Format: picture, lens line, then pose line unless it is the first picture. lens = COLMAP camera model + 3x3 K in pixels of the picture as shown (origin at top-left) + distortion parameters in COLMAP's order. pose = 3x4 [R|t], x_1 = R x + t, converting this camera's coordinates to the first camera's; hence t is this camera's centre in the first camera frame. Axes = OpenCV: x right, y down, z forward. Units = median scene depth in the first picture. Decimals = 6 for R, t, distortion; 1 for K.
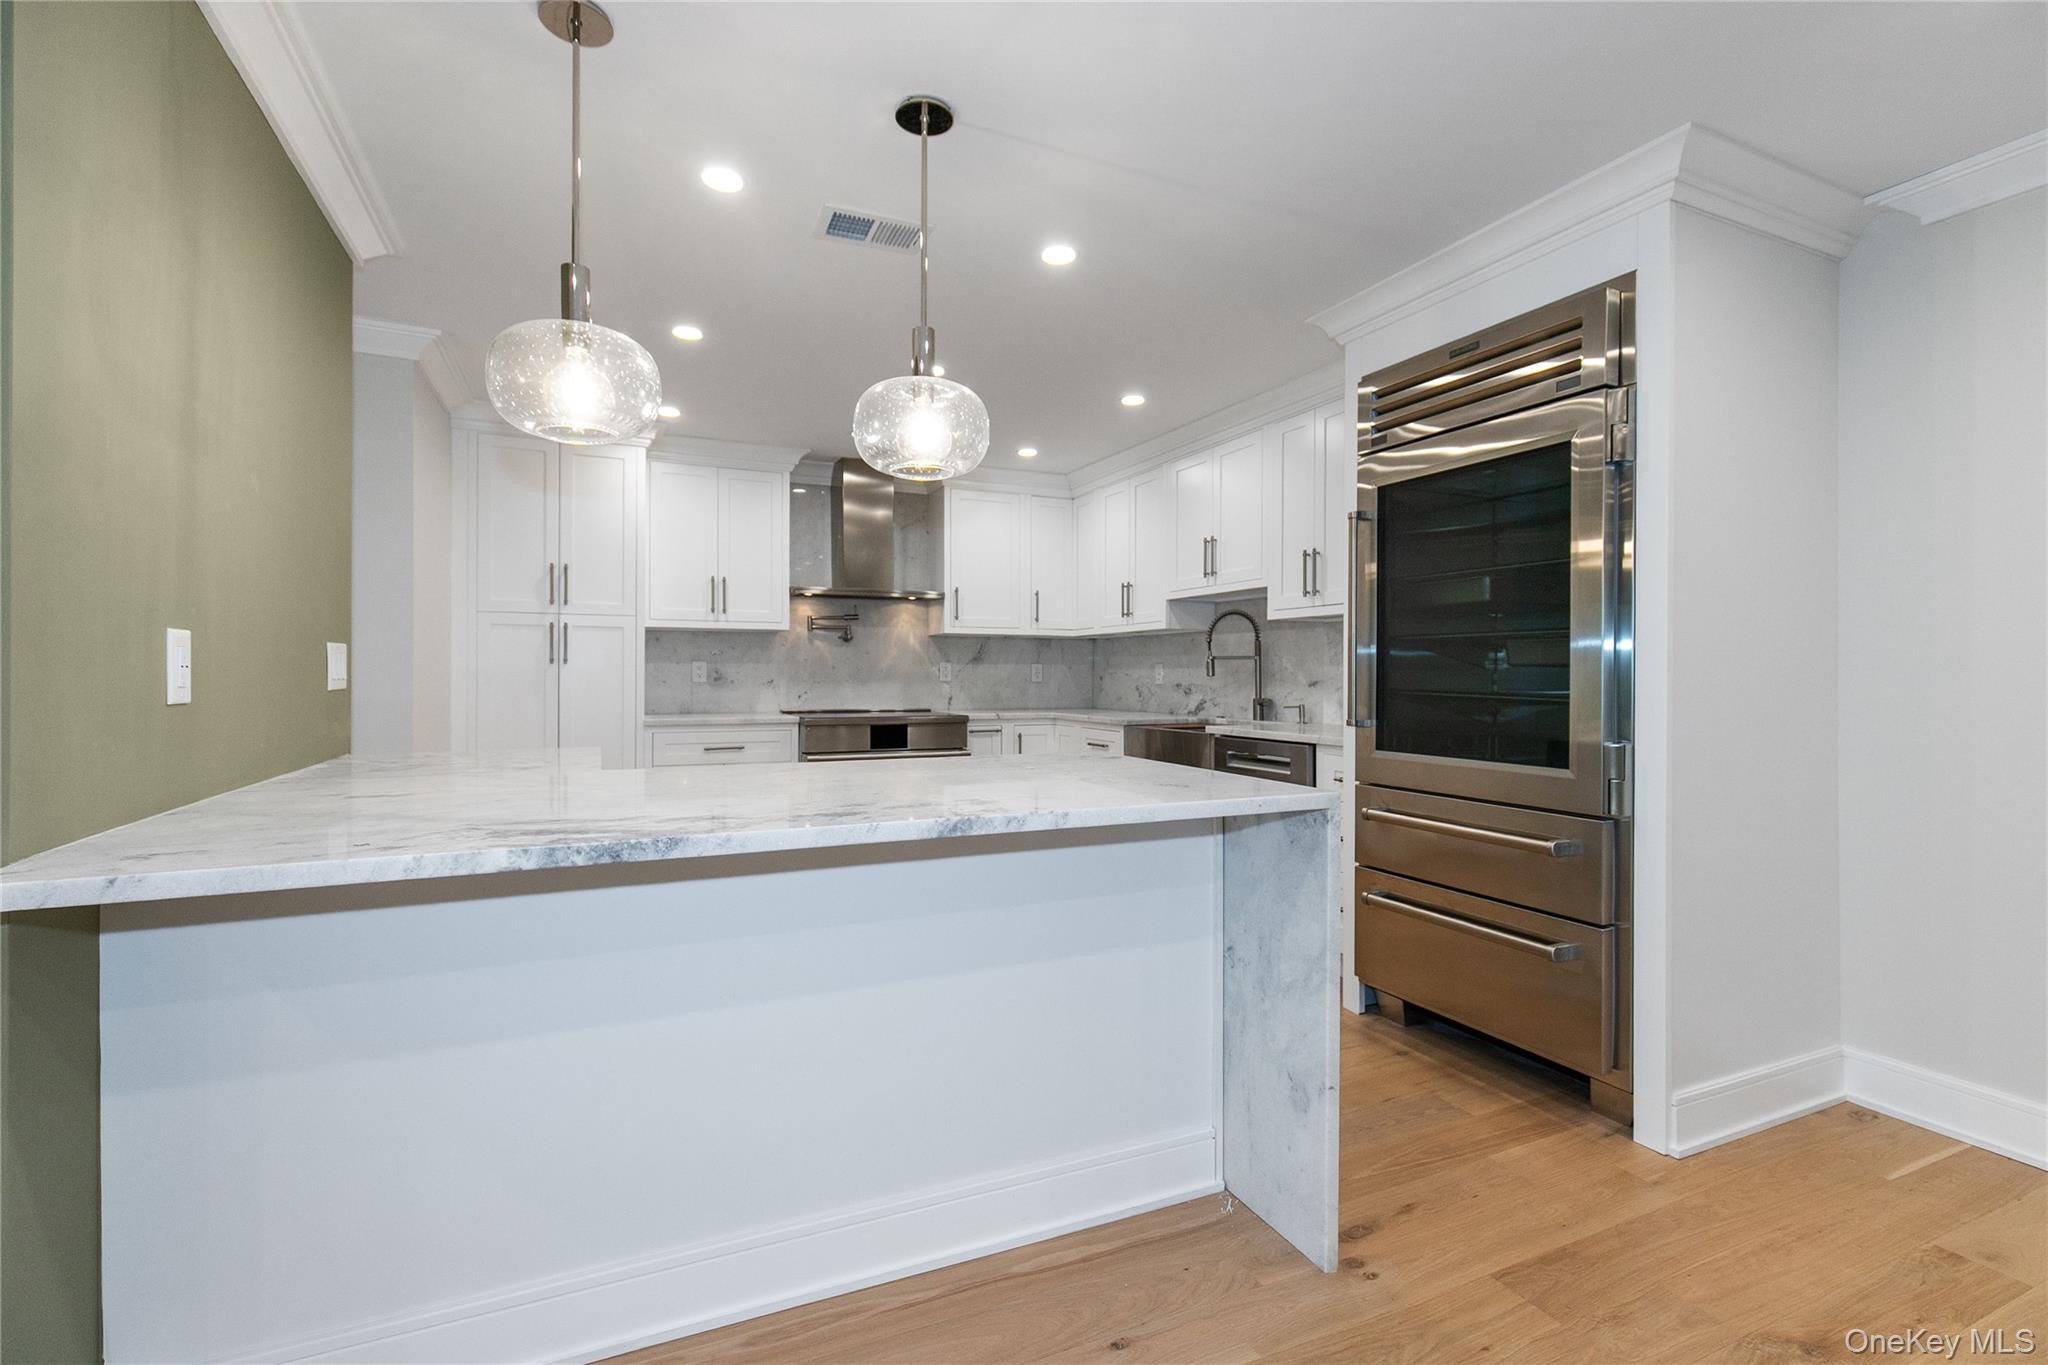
lens RADIAL K [[927.5, 0, 1031.0], [0, 927.5, 674.4], [0, 0, 1]] dist [0.003047, 0.000257]
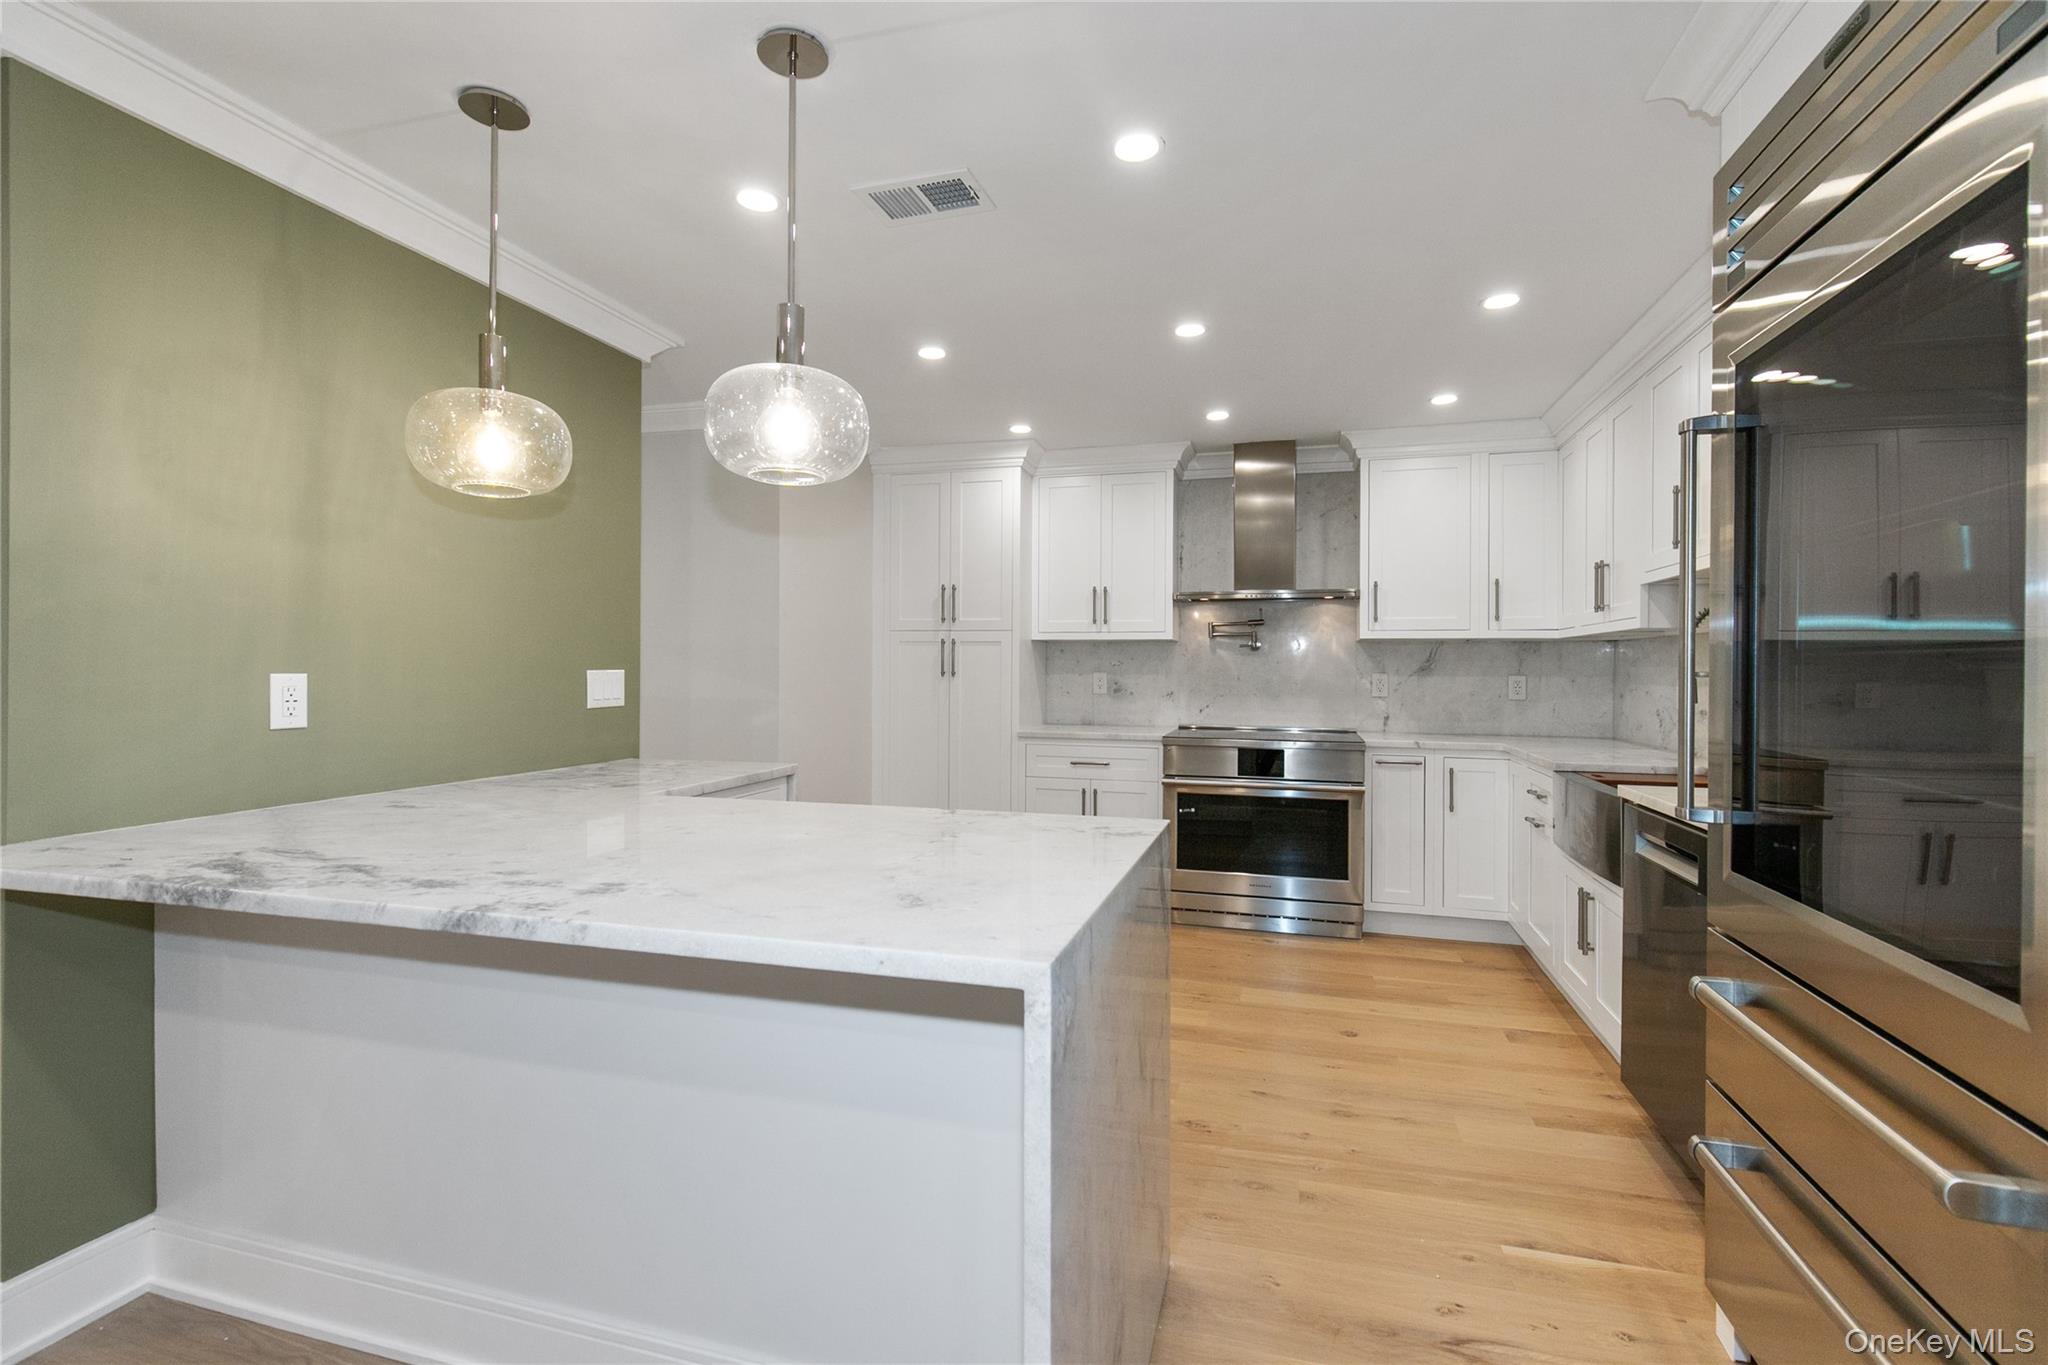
lens RADIAL K [[936.0, 0, 1019.7], [0, 936.0, 673.3], [0, 0, 1]] dist [0.005865, 0.000370]
pose [[0.754865, 0.006074, -0.655852, 0.284823], [-0.003629, 0.999980, 0.005084, -0.021860], [0.655870, -0.001458, 0.754872, 0.232063]]
